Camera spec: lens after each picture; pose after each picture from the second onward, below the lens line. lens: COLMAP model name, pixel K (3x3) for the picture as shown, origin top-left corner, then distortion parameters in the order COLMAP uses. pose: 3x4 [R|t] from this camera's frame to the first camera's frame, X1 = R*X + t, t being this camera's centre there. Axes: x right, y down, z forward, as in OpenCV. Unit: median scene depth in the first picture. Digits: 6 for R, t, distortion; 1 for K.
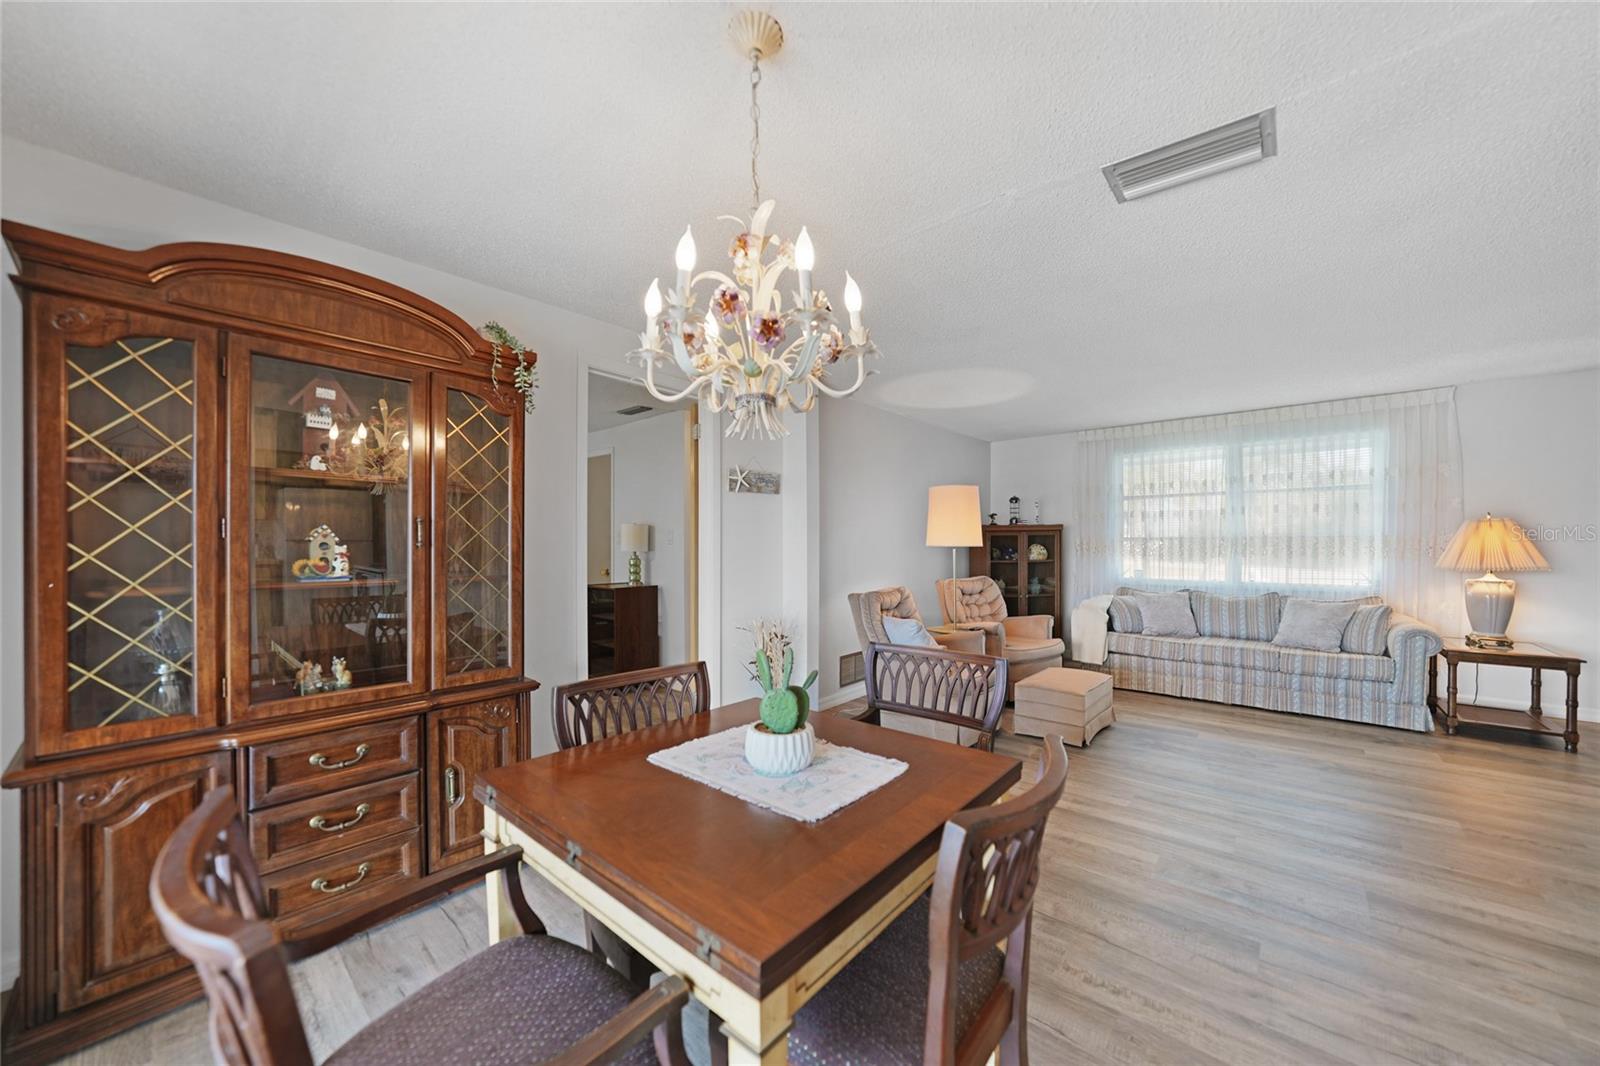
lens RADIAL K [[560.4, 0, 793.4], [0, 560.4, 544.6], [0, 0, 1]] dist [-0.007642, -0.000736]
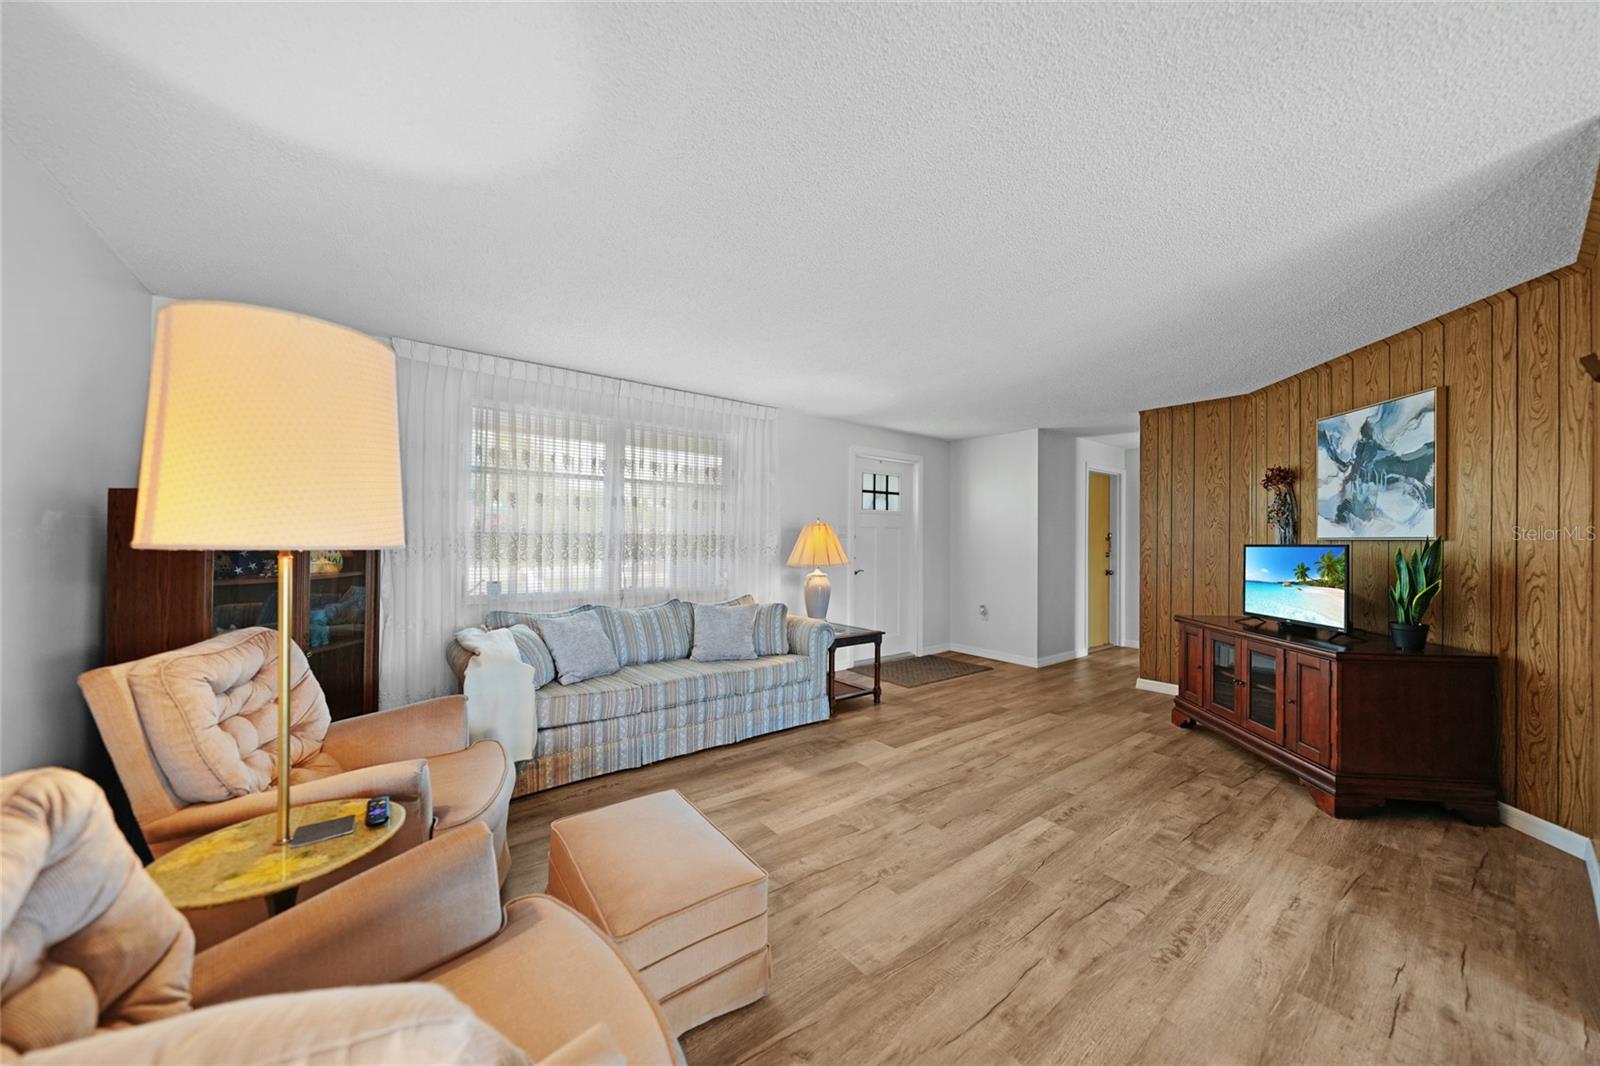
lens RADIAL K [[560.4, 0, 813.9], [0, 560.4, 540.1], [0, 0, 1]] dist [-0.007642, -0.000736]
pose [[0.186763, 0.006849, 0.982381, 0.058870], [-0.005523, 0.999967, -0.005921, -0.001622], [-0.982389, -0.004320, 0.186795, 0.687204]]
